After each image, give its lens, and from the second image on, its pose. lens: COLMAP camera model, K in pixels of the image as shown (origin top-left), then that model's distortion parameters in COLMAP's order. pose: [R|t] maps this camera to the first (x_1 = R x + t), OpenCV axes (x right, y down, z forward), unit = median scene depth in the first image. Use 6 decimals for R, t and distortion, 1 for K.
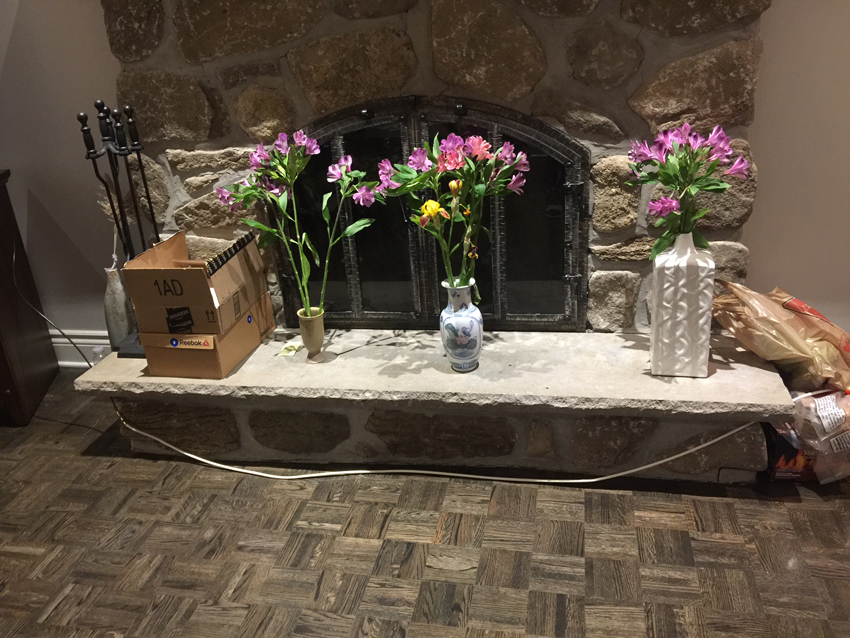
lens RADIAL K [[722.2, 0, 424.5], [0, 722.2, 316.4], [0, 0, 1]] dist [0.096667, -0.158333]
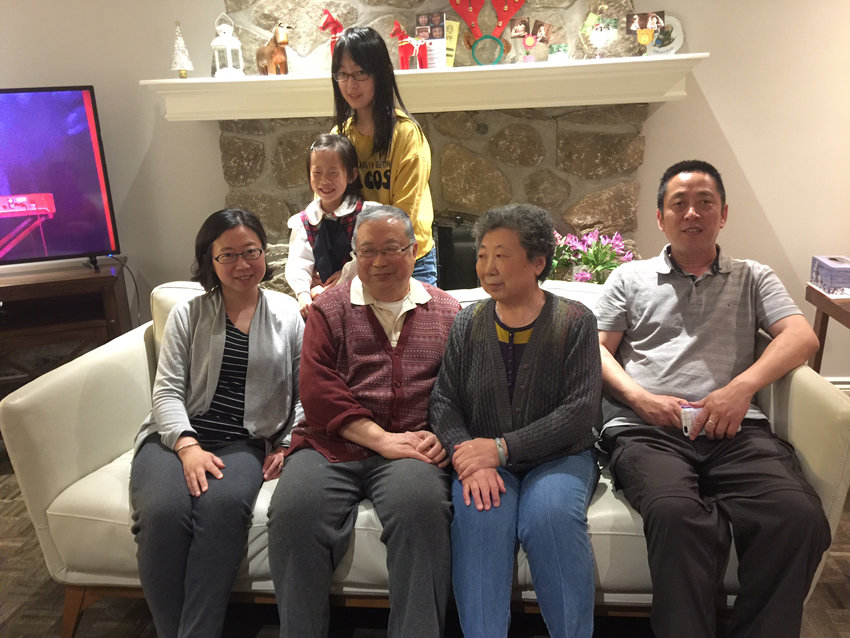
lens RADIAL K [[722.2, 0, 424.5], [0, 722.2, 316.4], [0, 0, 1]] dist [0.096667, -0.158333]
pose [[0.995354, -0.000086, 0.096281, -0.171655], [0.012991, 0.990975, -0.133419, 0.129843], [-0.095400, 0.134050, 0.986372, -0.503926]]
